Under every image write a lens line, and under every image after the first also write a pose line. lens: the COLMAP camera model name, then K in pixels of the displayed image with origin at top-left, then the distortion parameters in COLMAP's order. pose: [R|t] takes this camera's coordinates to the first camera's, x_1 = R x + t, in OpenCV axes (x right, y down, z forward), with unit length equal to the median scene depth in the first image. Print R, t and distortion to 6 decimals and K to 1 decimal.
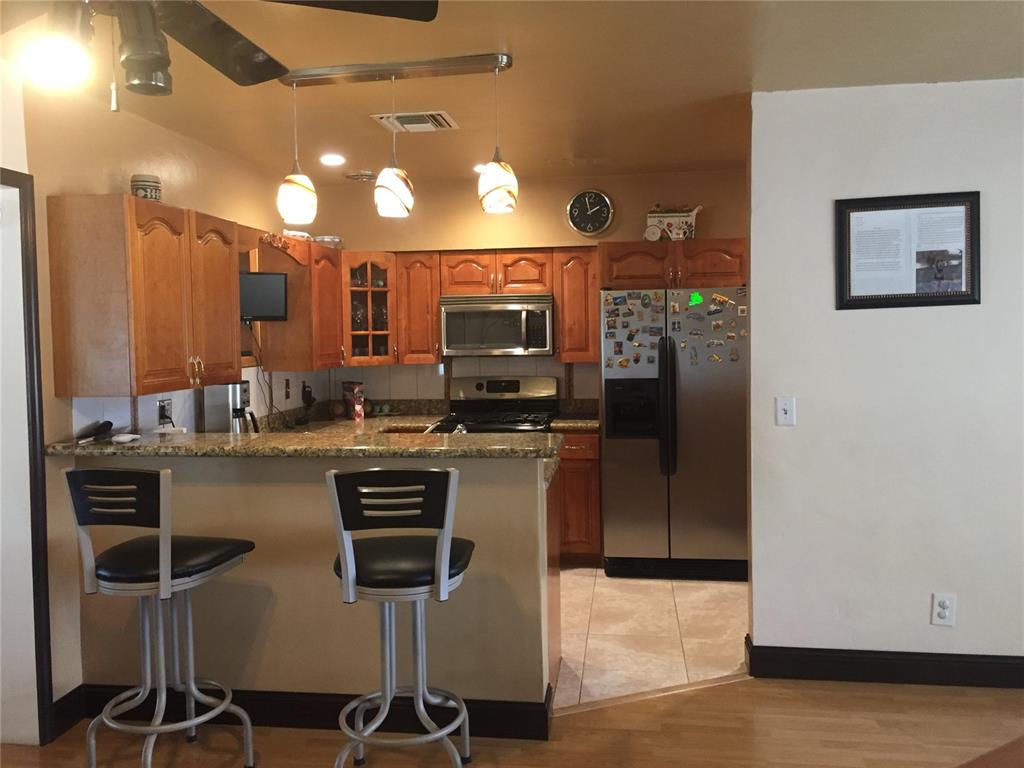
lens RADIAL K [[886.7, 0, 513.6], [0, 886.7, 383.0], [0, 0, 1]] dist [0.083004, -0.109874]
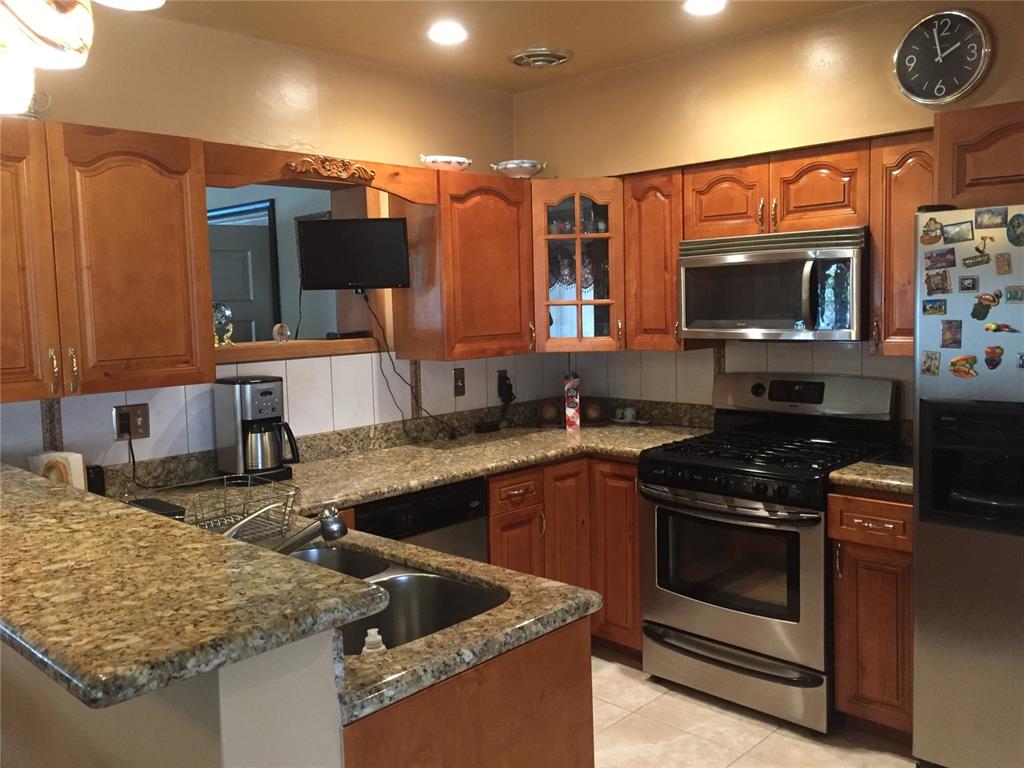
lens RADIAL K [[886.7, 0, 508.7], [0, 886.7, 380.4], [0, 0, 1]] dist [0.083004, -0.109874]
pose [[0.804182, 0.047324, -0.592496, 0.194429], [-0.021451, 0.998487, 0.050636, -0.030895], [0.593996, -0.028010, 0.803980, 0.435585]]
